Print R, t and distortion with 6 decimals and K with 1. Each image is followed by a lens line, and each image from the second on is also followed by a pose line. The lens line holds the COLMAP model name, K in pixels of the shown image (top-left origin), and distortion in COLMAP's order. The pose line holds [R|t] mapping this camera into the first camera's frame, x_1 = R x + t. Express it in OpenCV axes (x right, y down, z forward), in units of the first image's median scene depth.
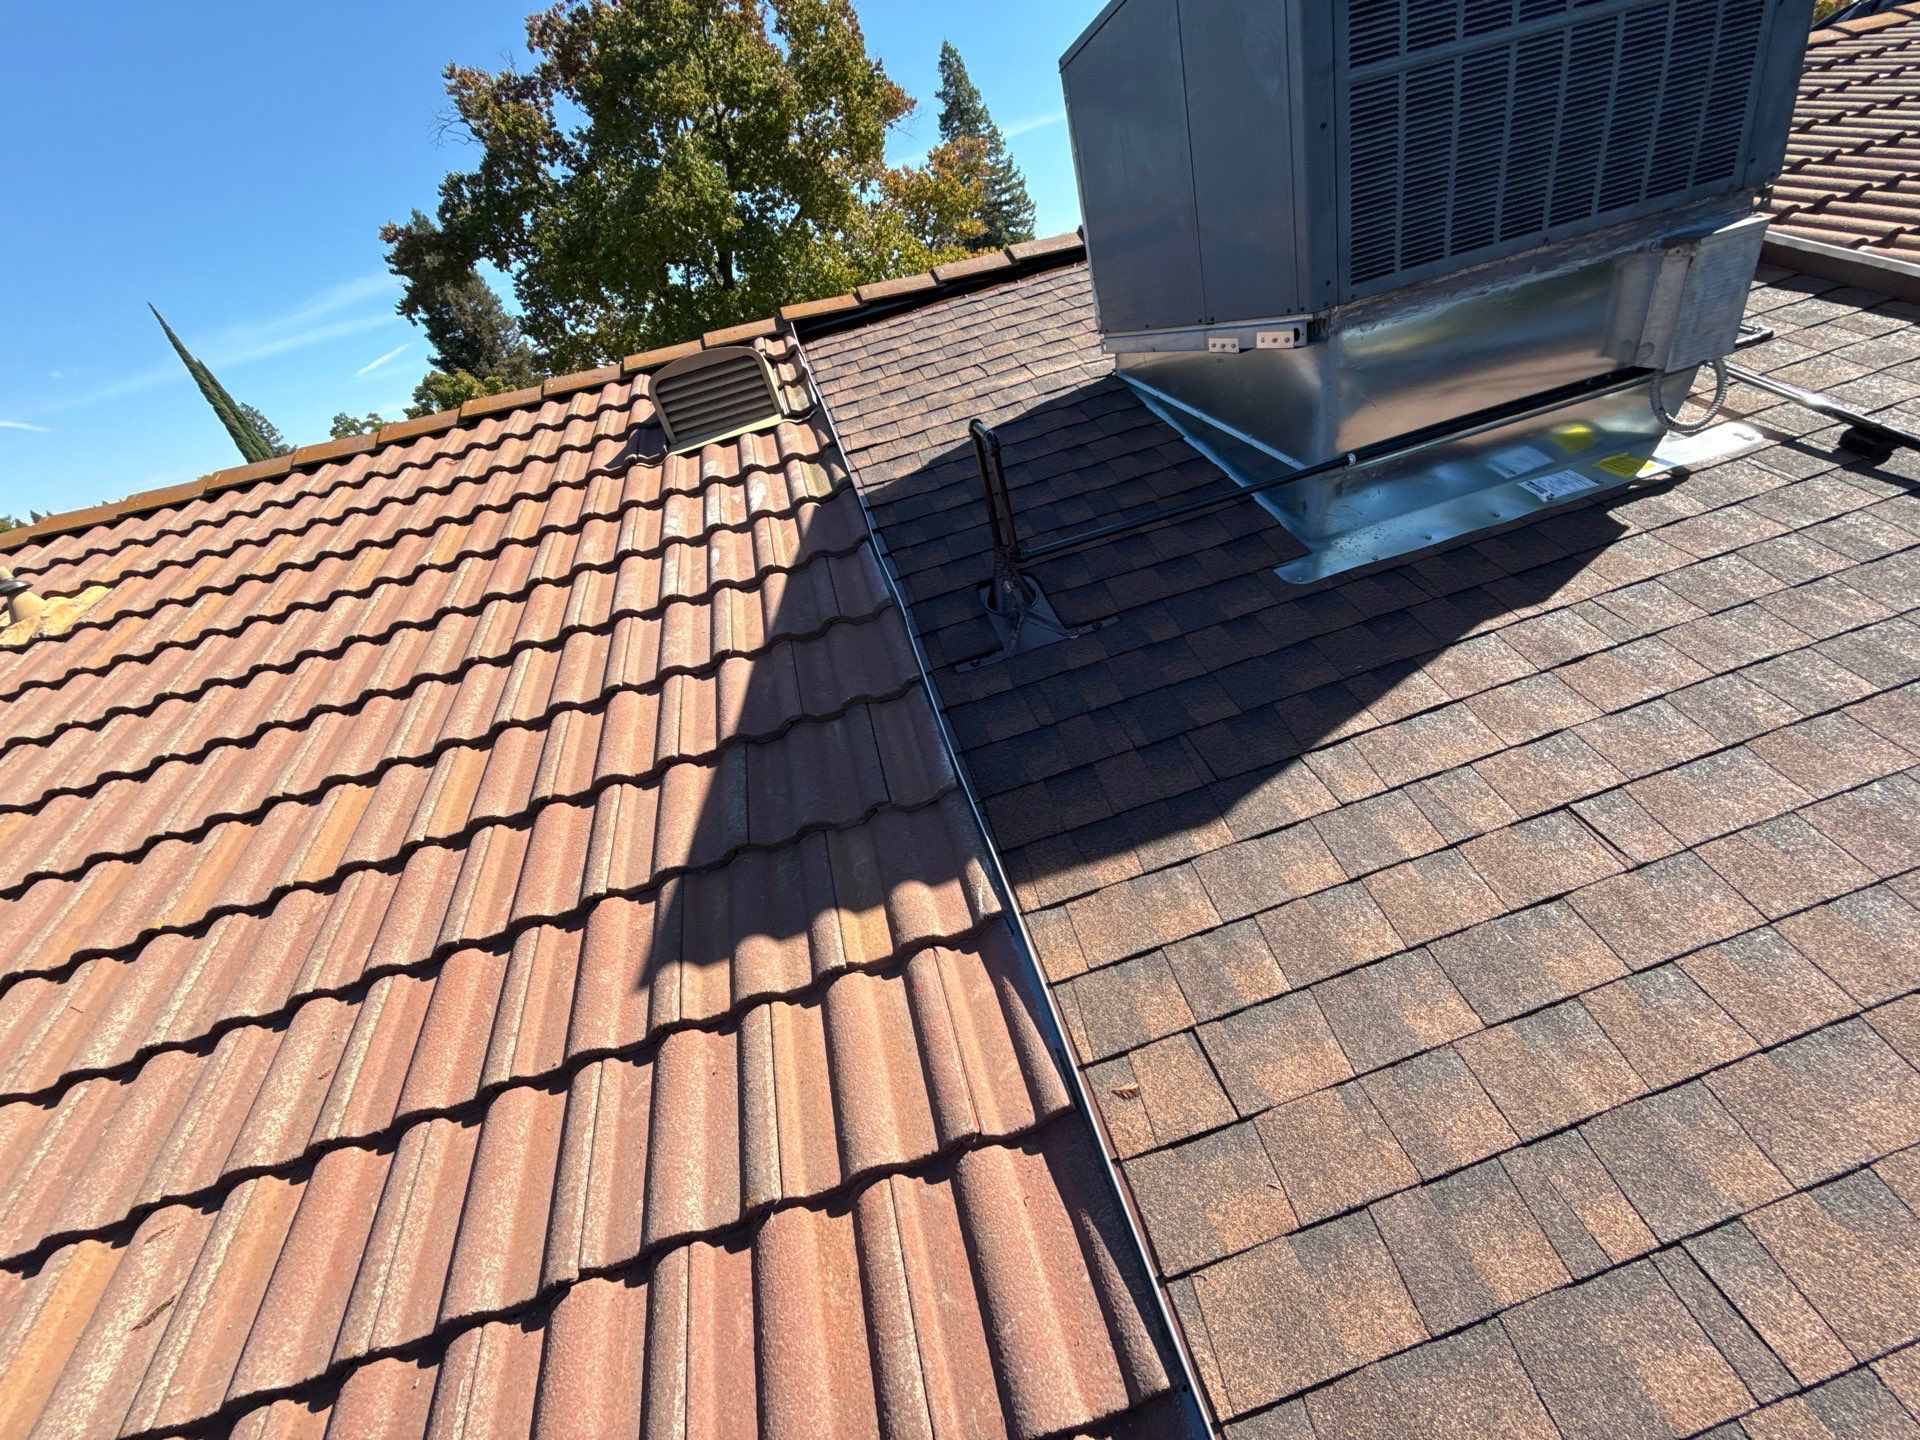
lens RADIAL K [[763.2, 0, 959.8], [0, 763.2, 716.8], [0, 0, 1]] dist [0.000150, -0.000121]
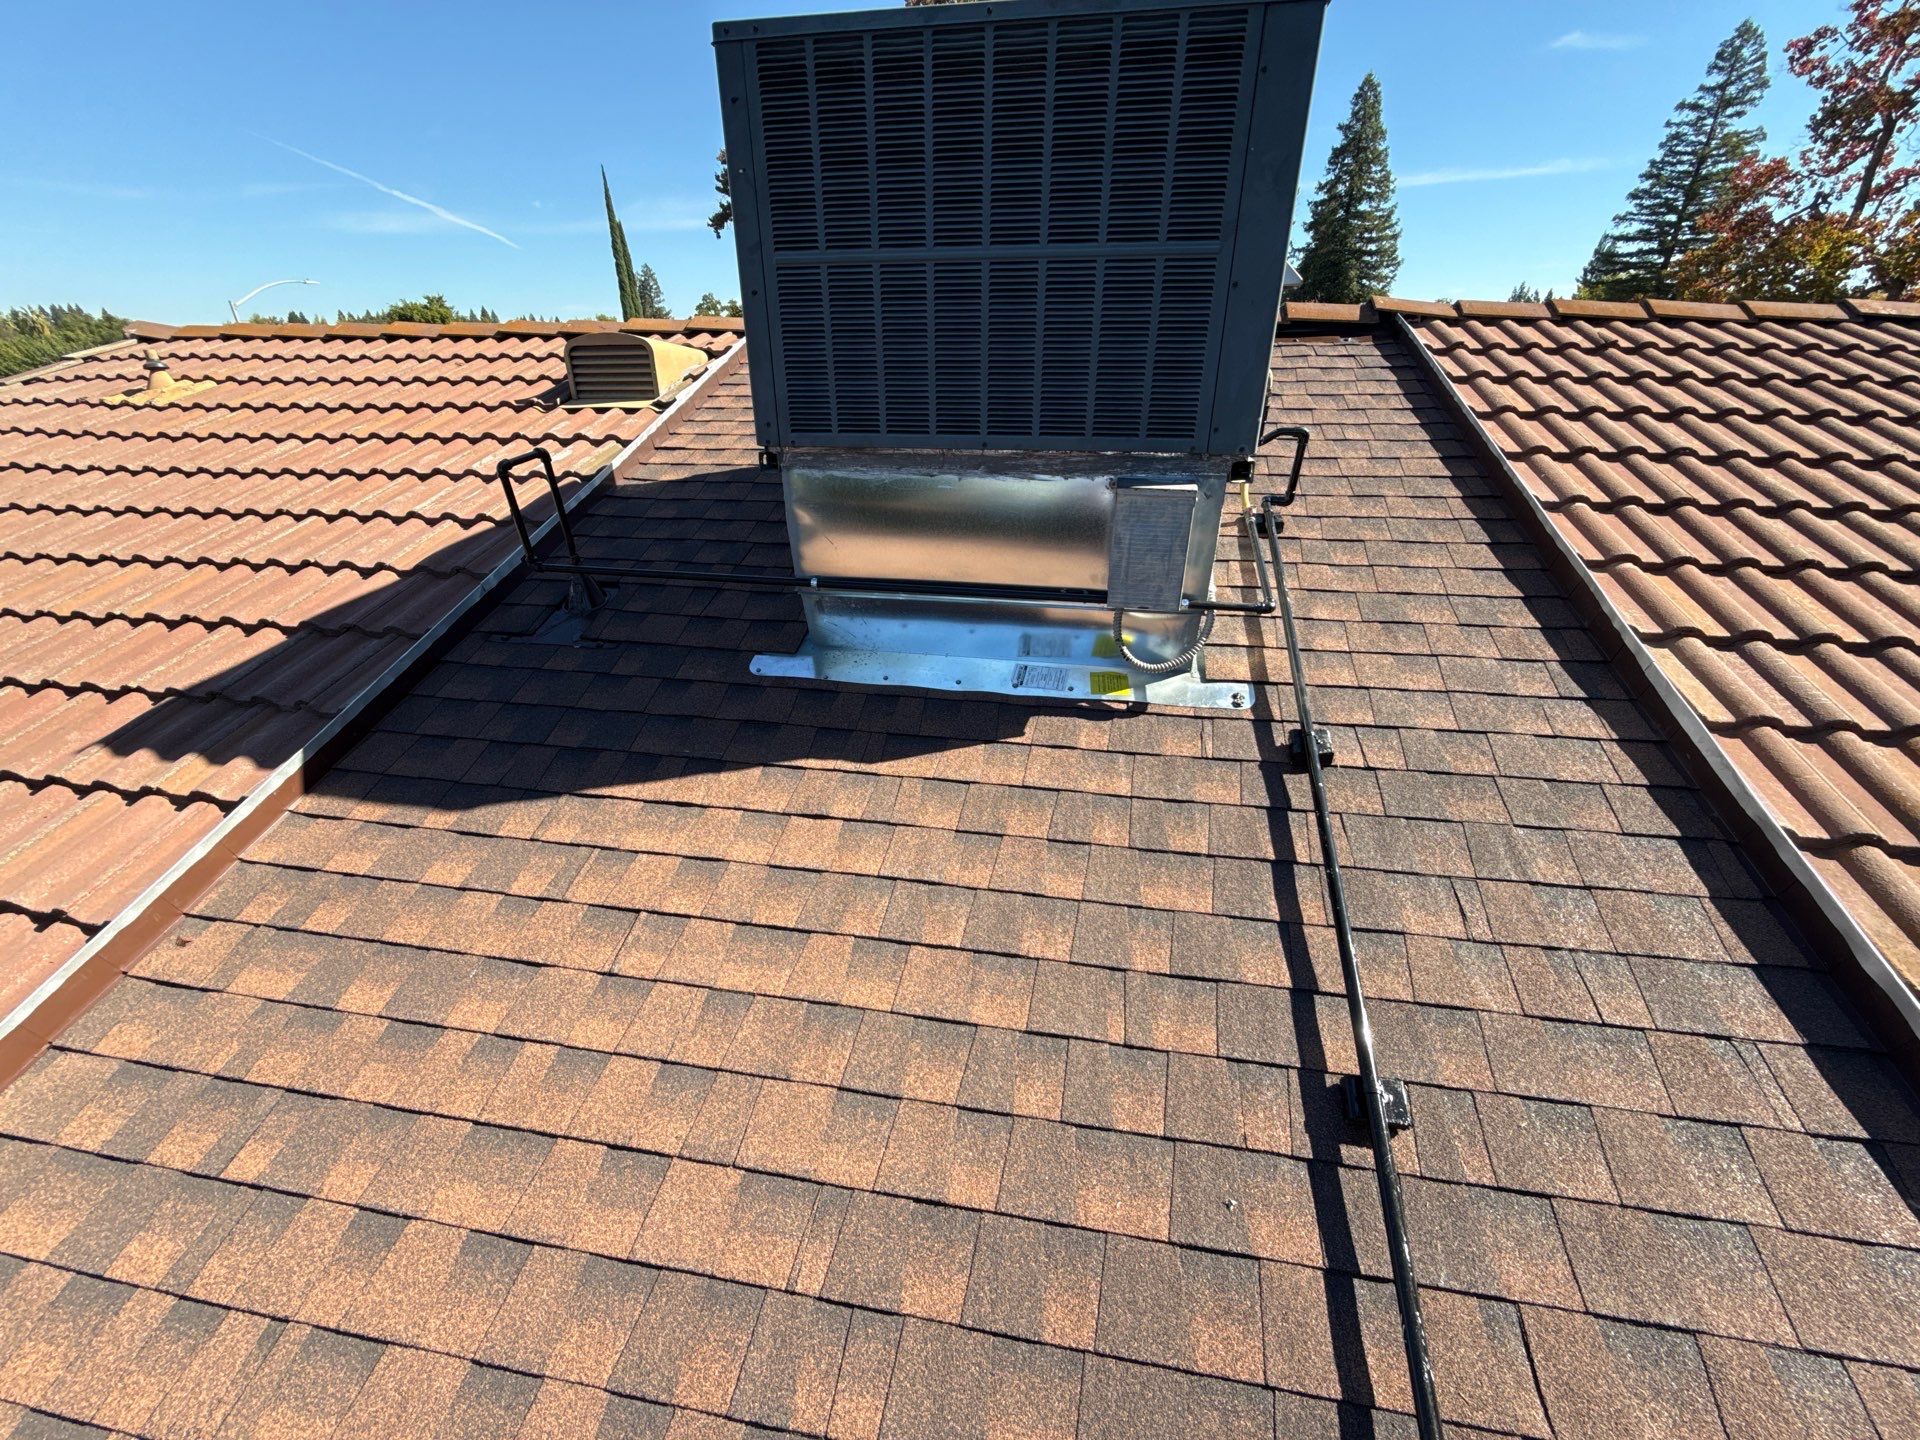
lens RADIAL K [[763.2, 0, 959.8], [0, 763.2, 716.8], [0, 0, 1]] dist [0.000150, -0.000121]
pose [[0.900043, 0.371823, -0.227309, 0.857393], [-0.370387, 0.927498, 0.050596, -0.244170], [0.229641, 0.038654, 0.972507, -0.012445]]
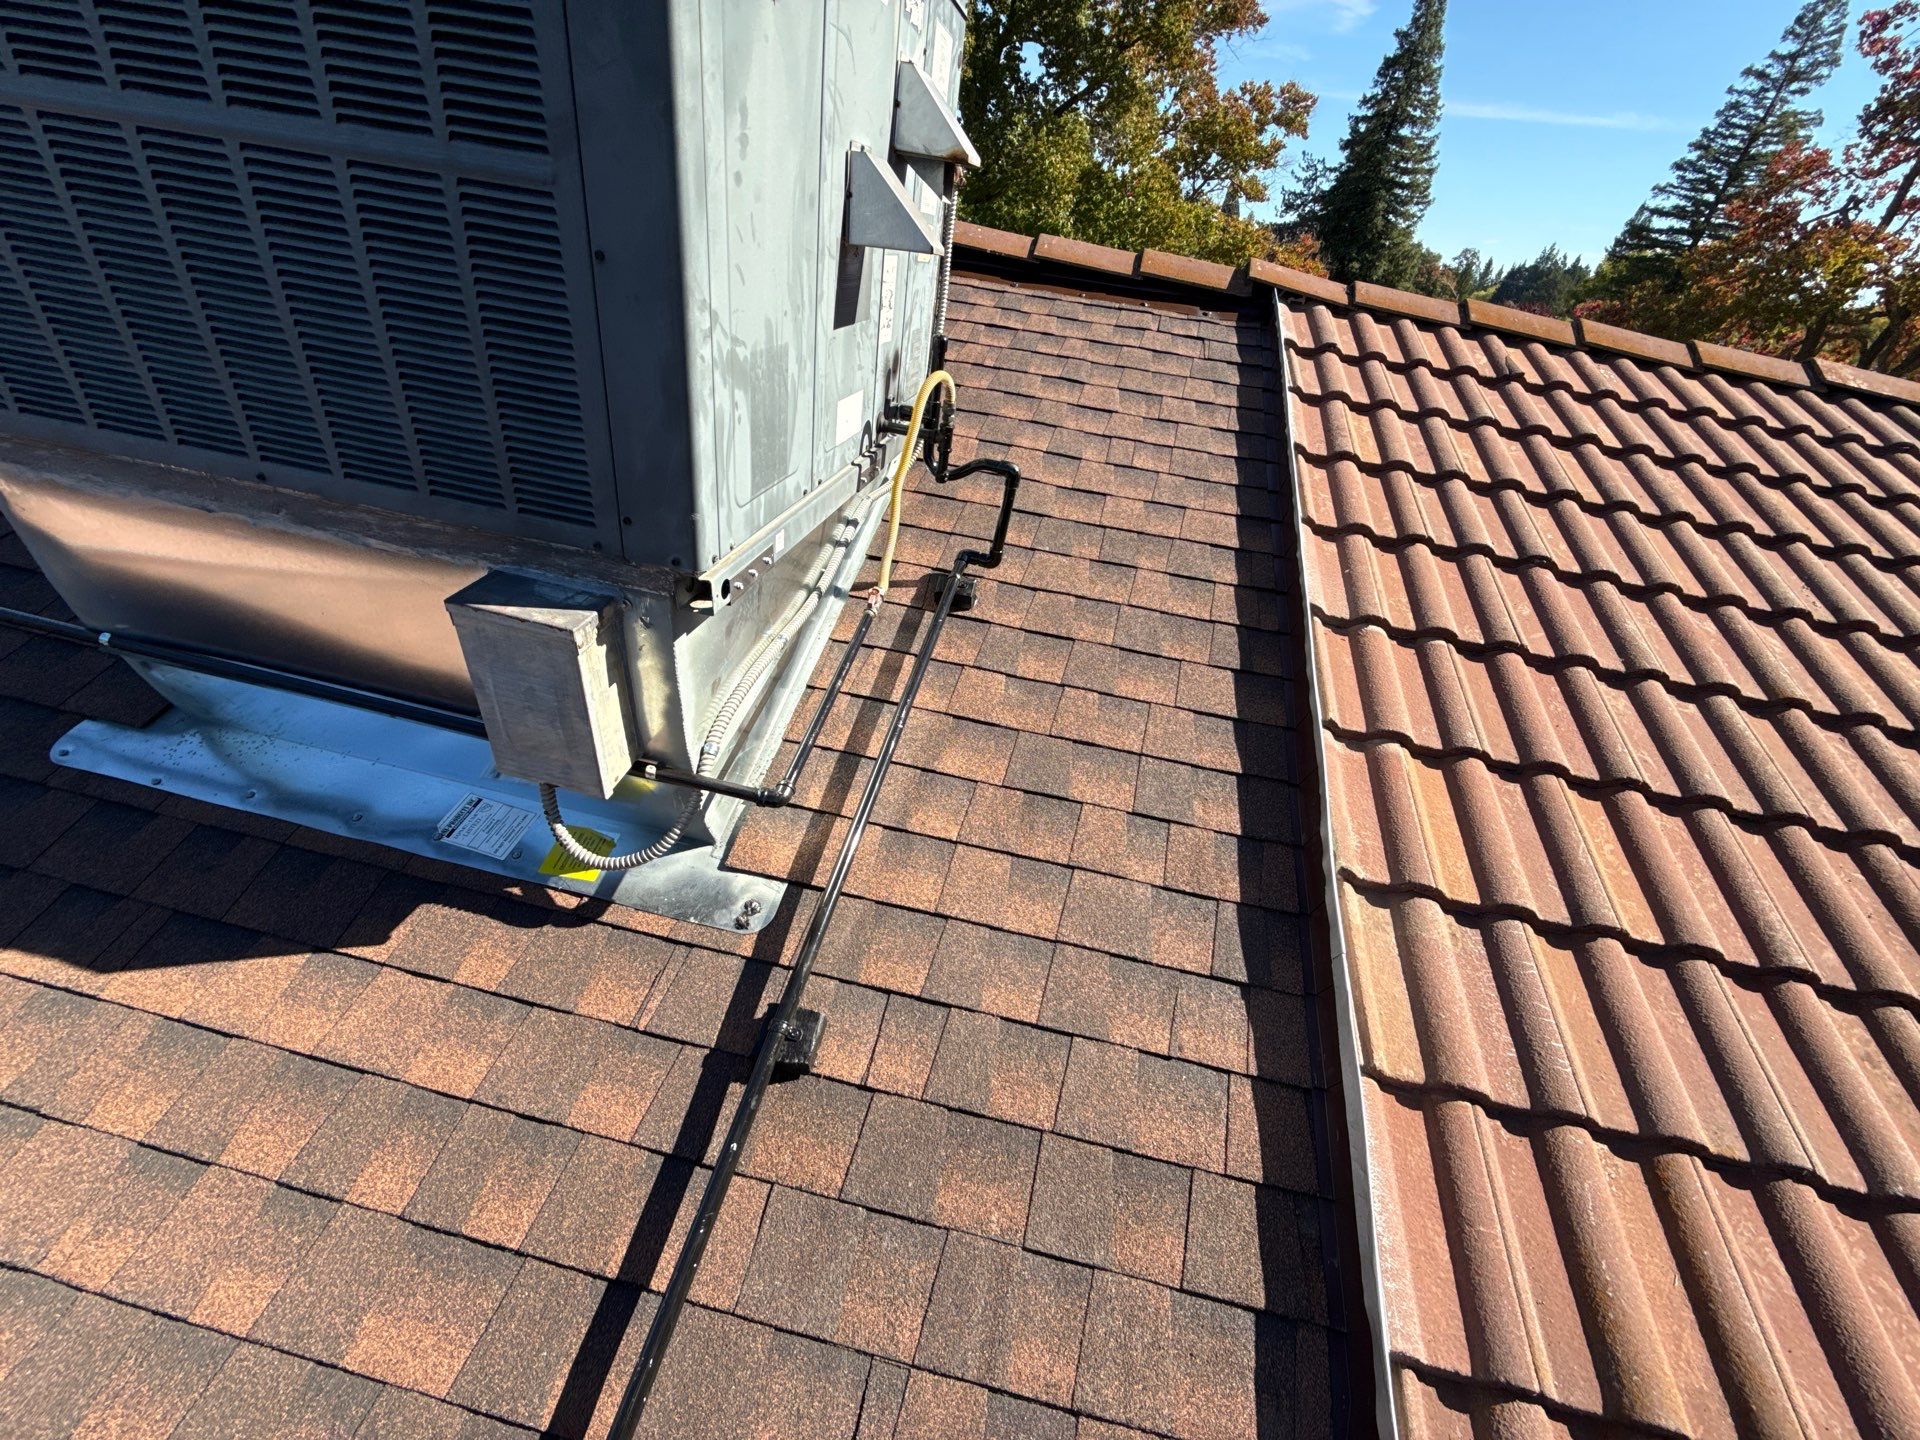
lens RADIAL K [[763.2, 0, 959.8], [0, 763.2, 716.8], [0, 0, 1]] dist [0.000150, -0.000121]
pose [[0.856427, 0.501141, -0.124056, 1.071930], [-0.485054, 0.863357, 0.139056, -0.621103], [0.176791, -0.058918, 0.982483, 0.389049]]
